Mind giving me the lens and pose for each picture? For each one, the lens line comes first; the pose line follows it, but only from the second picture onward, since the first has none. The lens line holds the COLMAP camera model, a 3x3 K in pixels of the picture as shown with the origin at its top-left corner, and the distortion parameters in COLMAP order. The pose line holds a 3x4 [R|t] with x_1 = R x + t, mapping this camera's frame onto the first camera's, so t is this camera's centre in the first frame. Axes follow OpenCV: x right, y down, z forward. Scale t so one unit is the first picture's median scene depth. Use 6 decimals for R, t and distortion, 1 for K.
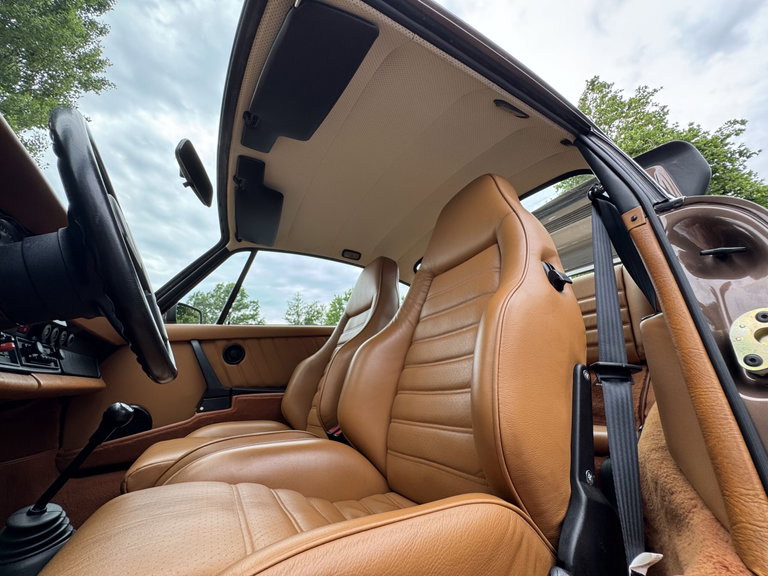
lens RADIAL K [[307.7, 0, 385.2], [0, 307.7, 287.2], [0, 0, 1]] dist [-0.004835, 0.000415]
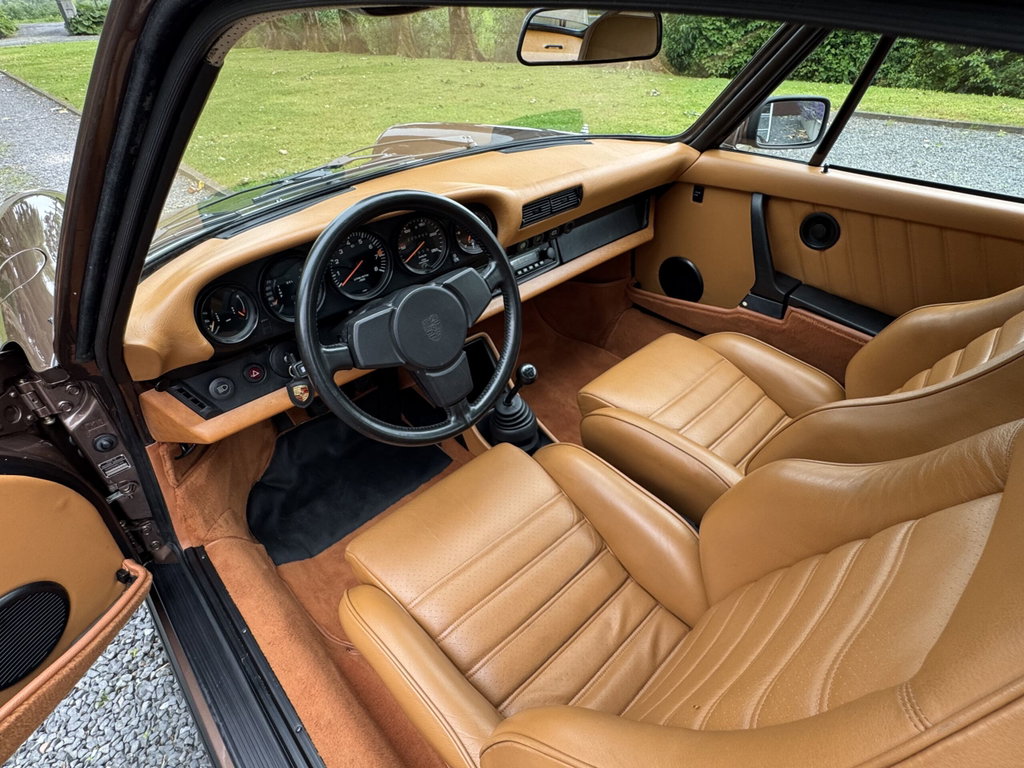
lens RADIAL K [[535.3, 0, 508.8], [0, 535.3, 382.0], [0, 0, 1]] dist [-0.002048, -0.000266]
pose [[0.229323, 0.630983, -0.741128, 0.253963], [0.276217, 0.687931, 0.671160, -0.401955], [0.933336, -0.358625, -0.016530, 0.448631]]
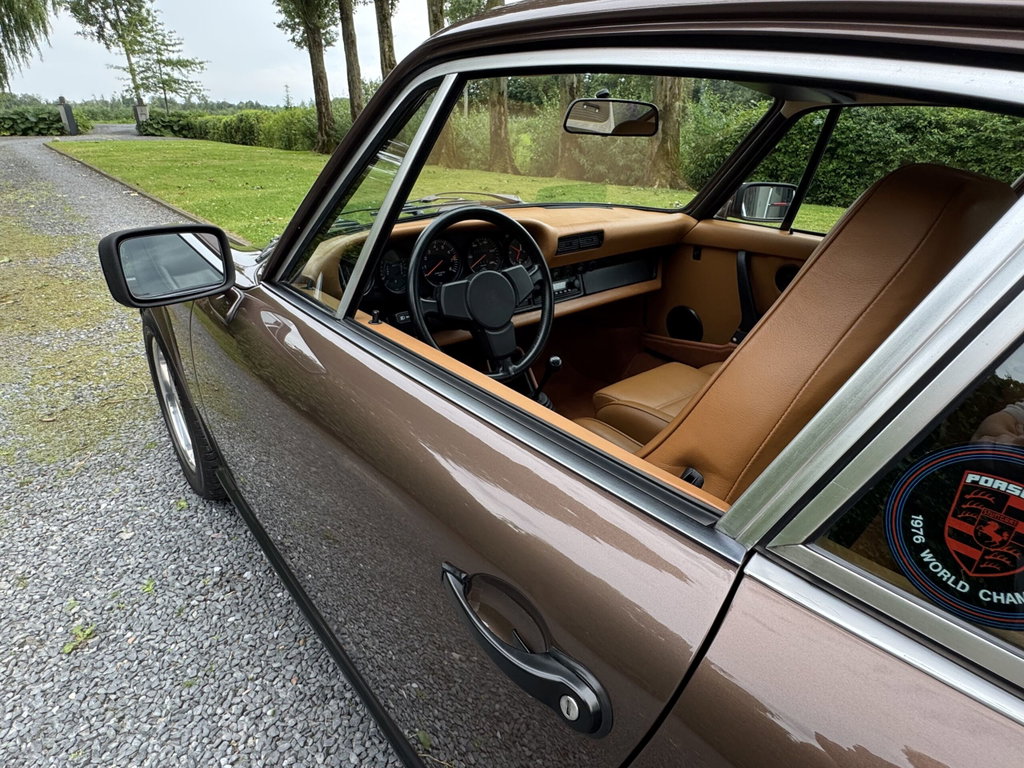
lens RADIAL K [[569.1, 0, 505.9], [0, 569.1, 386.2], [0, 0, 1]] dist [-0.003715, 0.000110]
pose [[0.164816, 0.491112, -0.855362, 0.631372], [0.242565, 0.820406, 0.517780, -0.417068], [0.956033, -0.292819, 0.016090, 0.336523]]
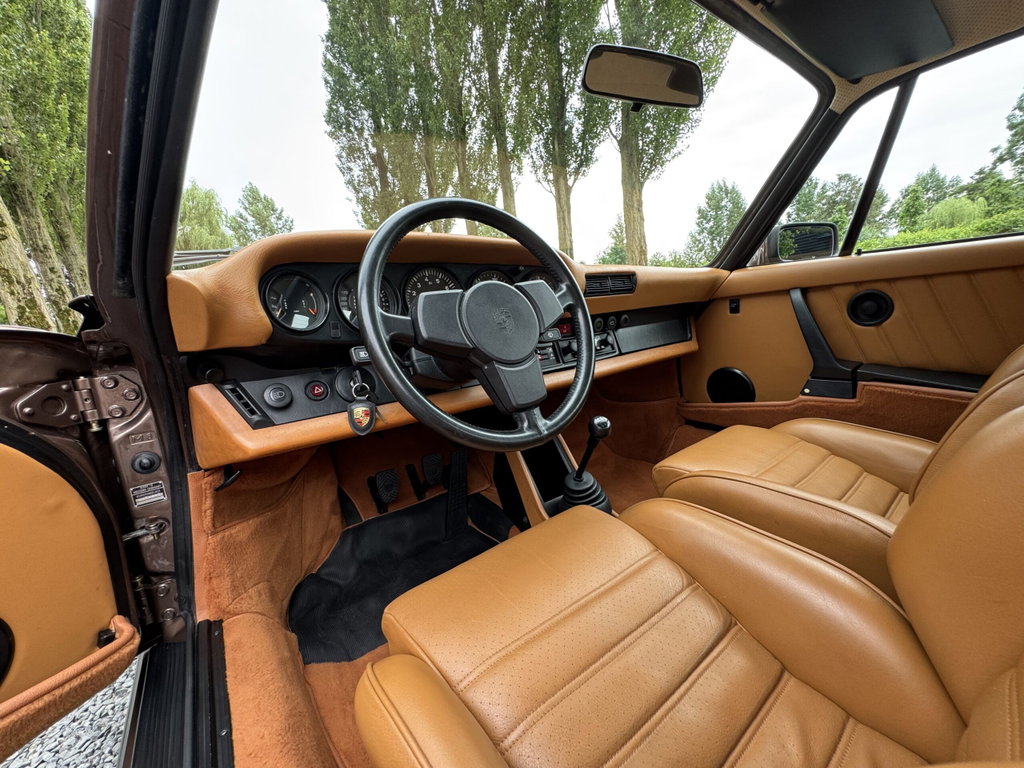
lens RADIAL K [[410.2, 0, 513.5], [0, 410.2, 383.0], [0, 0, 1]] dist [-0.004835, 0.000415]
pose [[0.142118, 0.246286, -0.958721, 0.173555], [0.339068, 0.897844, 0.280909, -0.095705], [0.929965, -0.364994, 0.044092, 0.338150]]
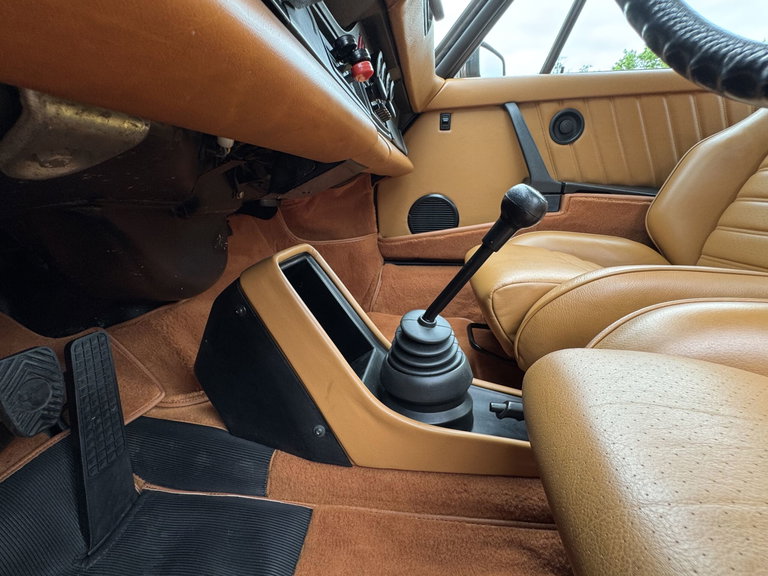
lens RADIAL K [[365.1, 0, 381.3], [0, 365.1, 289.1], [0, 0, 1]] dist [0.000180, 0.000080]
pose [[0.785772, 0.236247, -0.571621, -0.311885], [0.110947, 0.855354, 0.506024, 0.091709], [0.608485, -0.461039, 0.645902, 0.171634]]
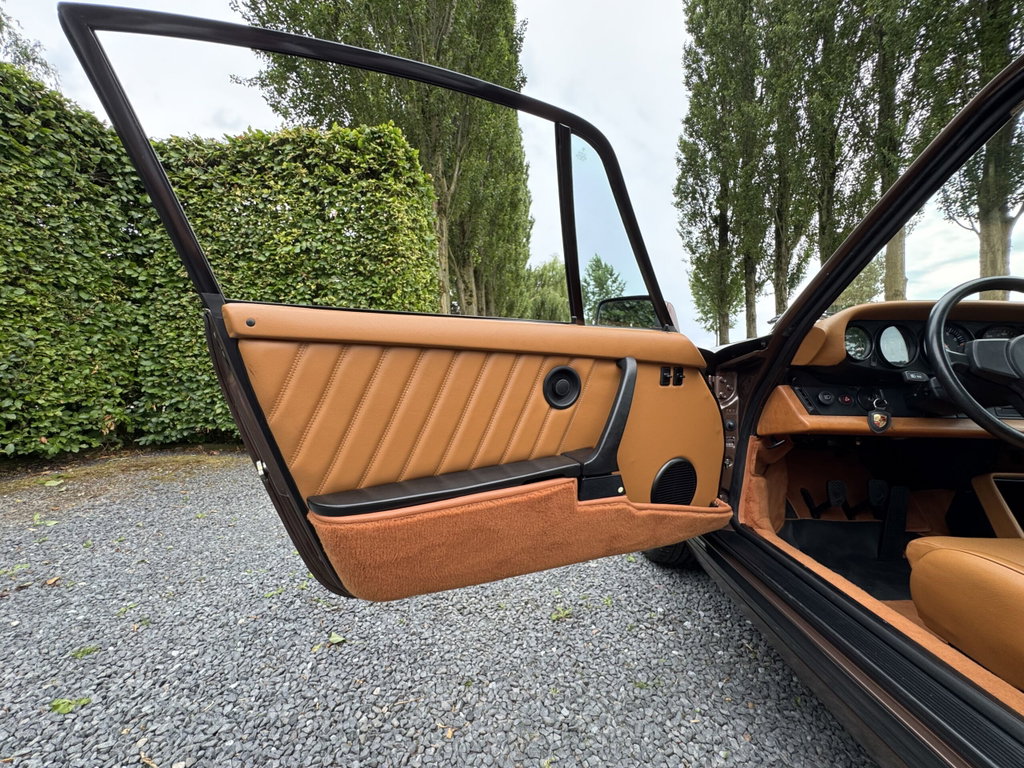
lens RADIAL K [[416.4, 0, 512.0], [0, 416.4, 384.0], [0, 0, 1]] dist [-0.003084, -0.000192]
pose [[-0.542011, 0.095242, -0.834957, 0.692916], [0.266308, 0.961816, -0.063161, -0.180433], [0.797059, -0.256590, -0.546679, 0.054937]]
